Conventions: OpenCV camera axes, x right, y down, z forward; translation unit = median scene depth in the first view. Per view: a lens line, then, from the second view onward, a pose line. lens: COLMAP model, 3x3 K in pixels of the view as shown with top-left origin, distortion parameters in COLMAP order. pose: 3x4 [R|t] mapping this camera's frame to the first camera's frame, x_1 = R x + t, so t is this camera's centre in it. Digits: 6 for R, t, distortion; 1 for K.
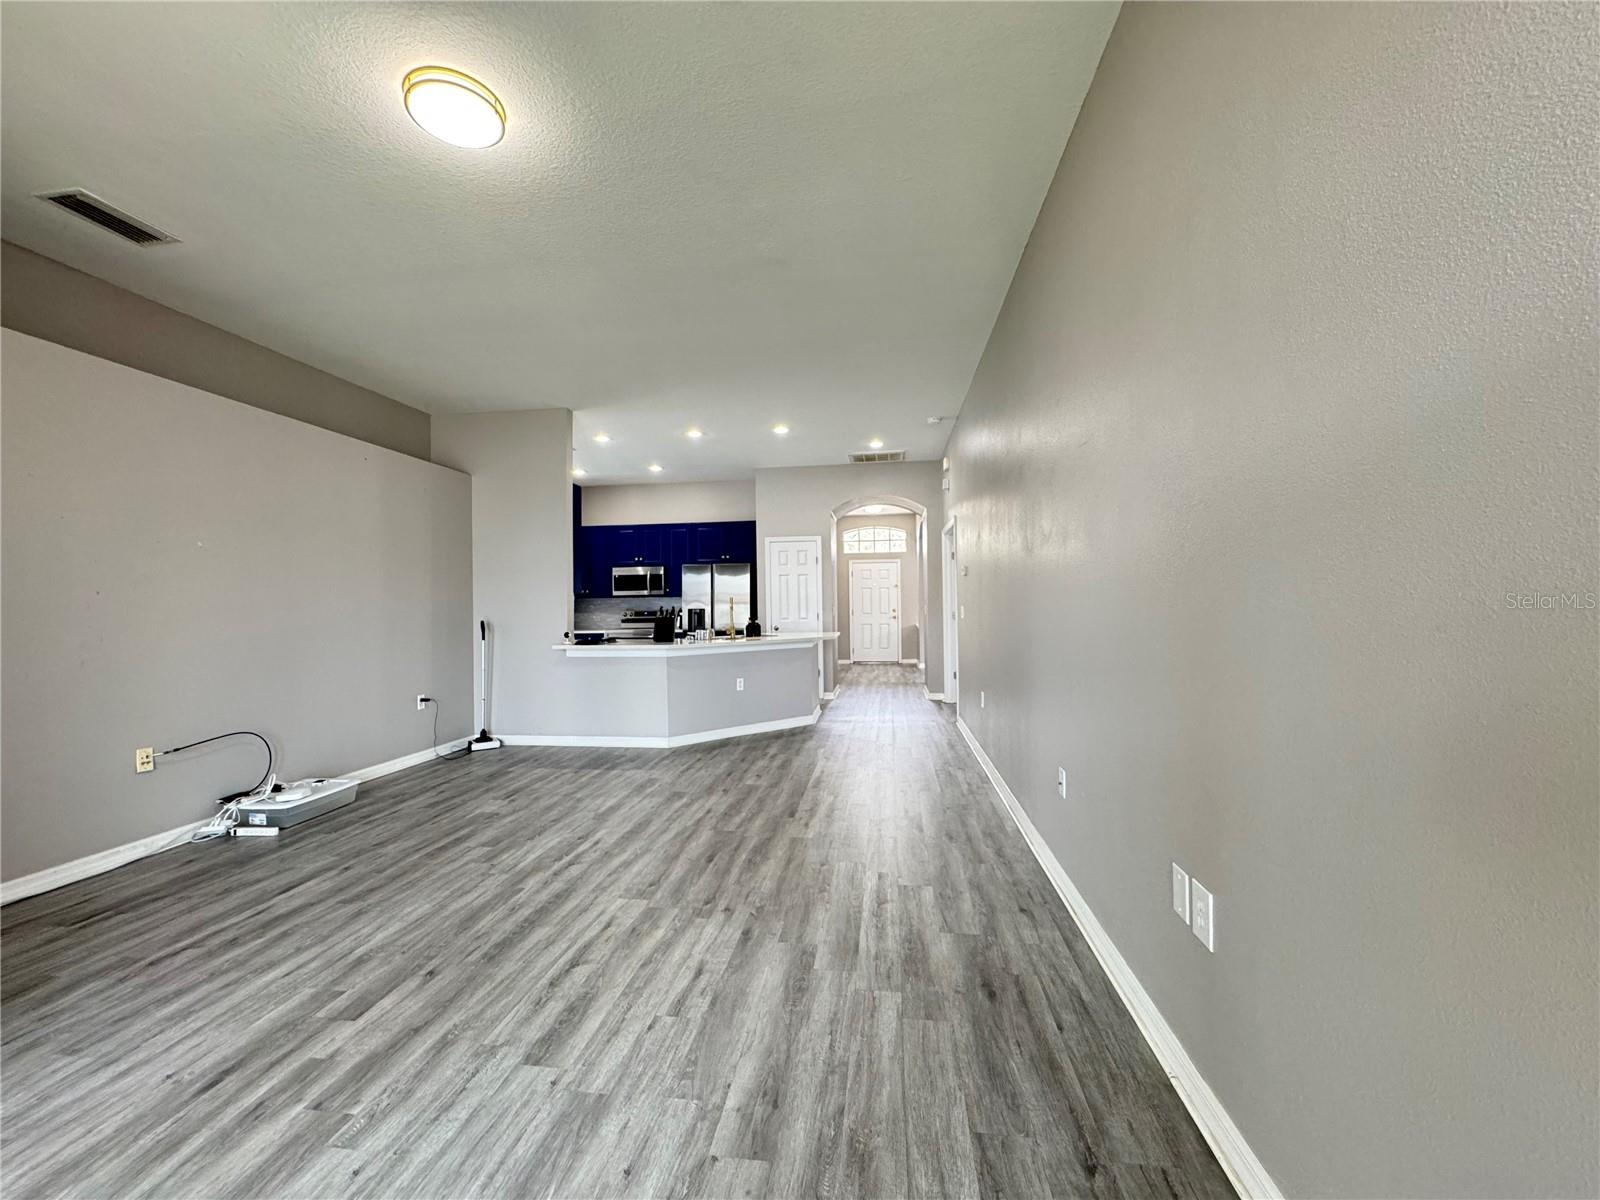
lens RADIAL K [[640.5, 0, 799.0], [0, 640.5, 599.4], [0, 0, 1]] dist [-0.003770, 0.000426]
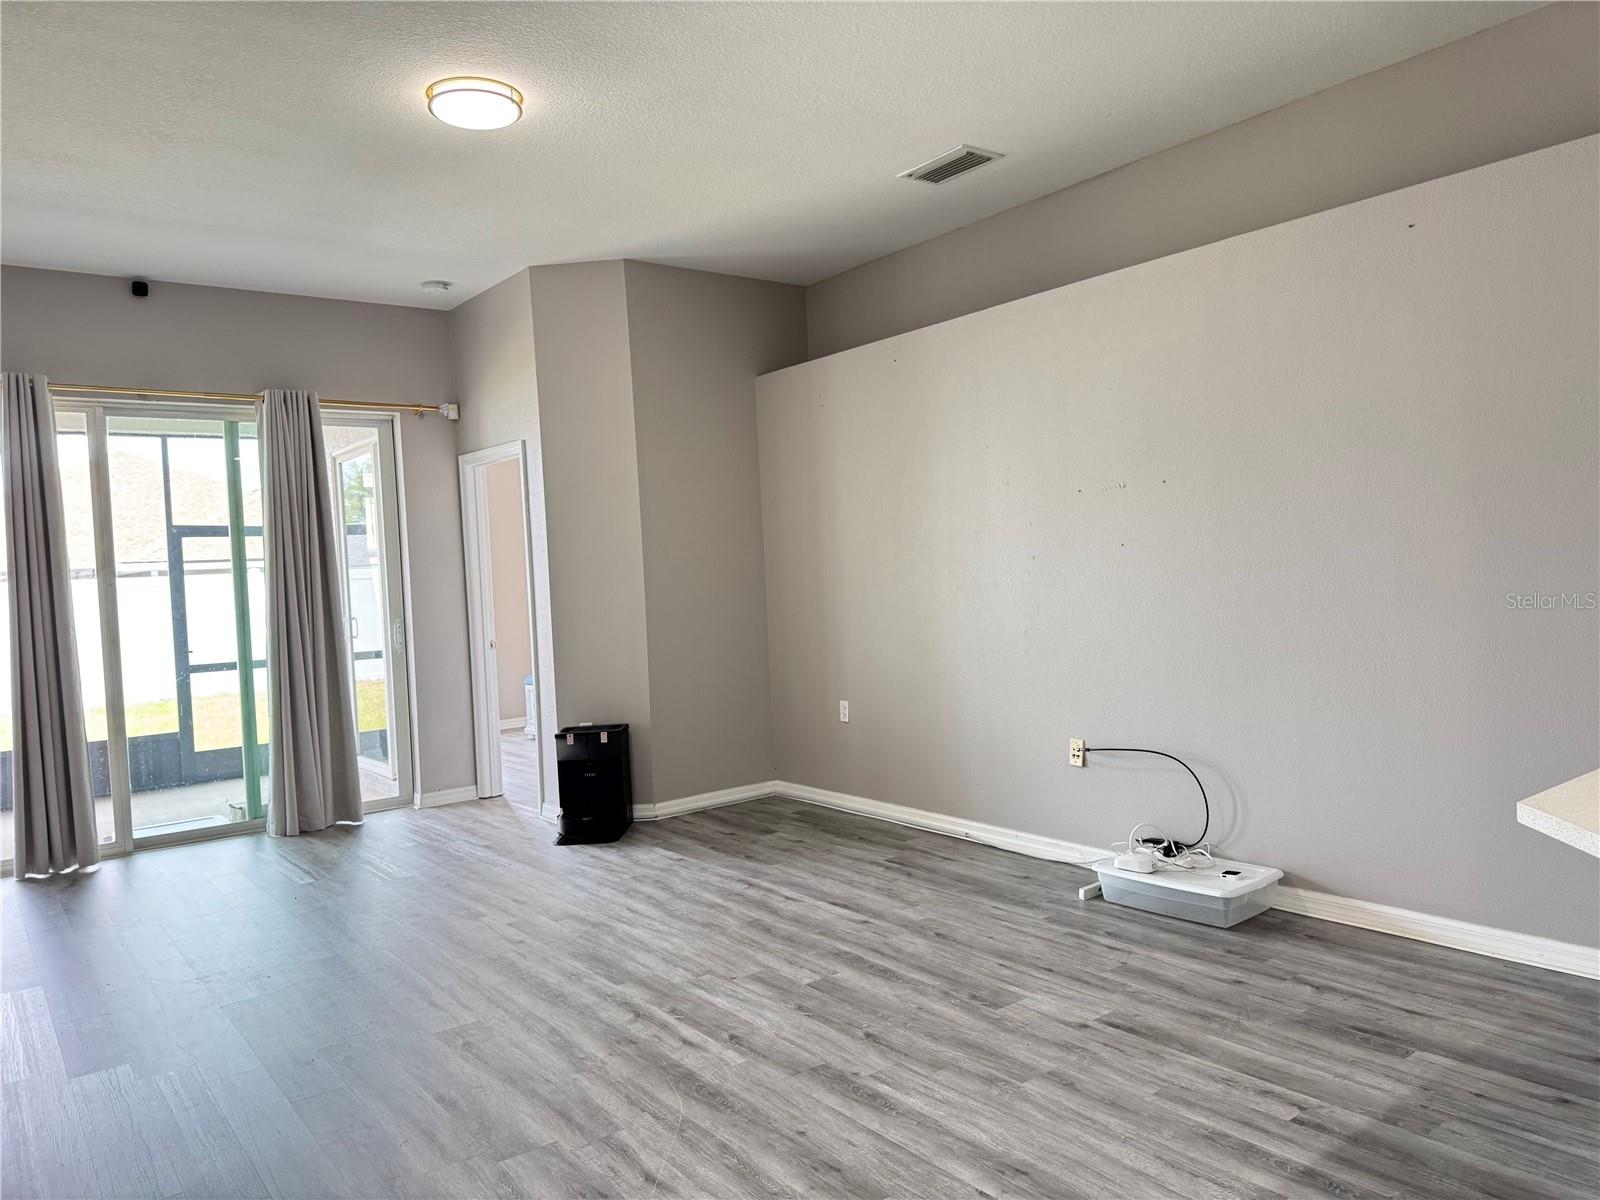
lens RADIAL K [[1125.6, 0, 800.0], [0, 1125.6, 600.0], [0, 0, 1]] dist [0.099161, -0.161856]
pose [[-0.701860, 0.066473, -0.709206, 0.311599], [0.064074, 0.997492, 0.030084, -0.020146], [0.709427, -0.024327, -0.704359, 1.964870]]
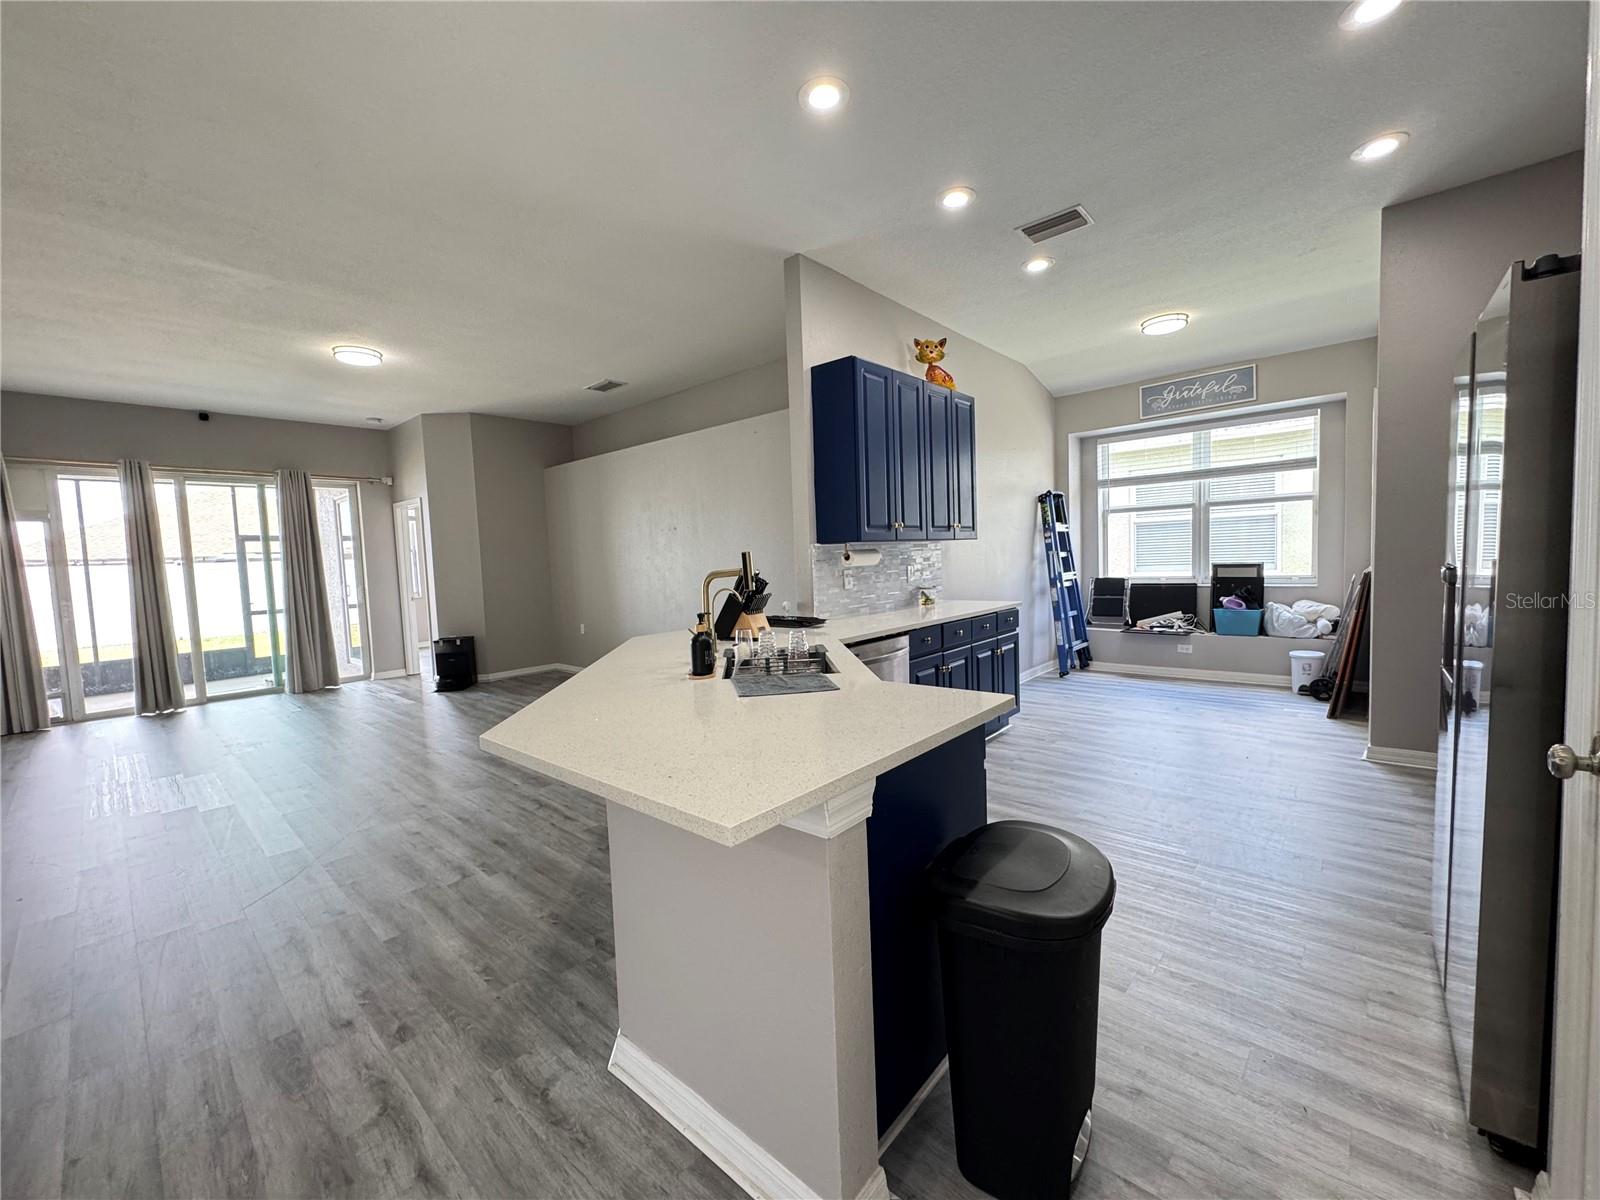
lens RADIAL K [[640.5, 0, 799.0], [0, 640.5, 599.4], [0, 0, 1]] dist [-0.003770, 0.000426]
pose [[-0.560308, 0.088287, -0.823566, 0.383661], [0.051840, 0.996092, 0.071513, -0.001622], [0.826661, -0.002624, -0.562694, 2.673048]]
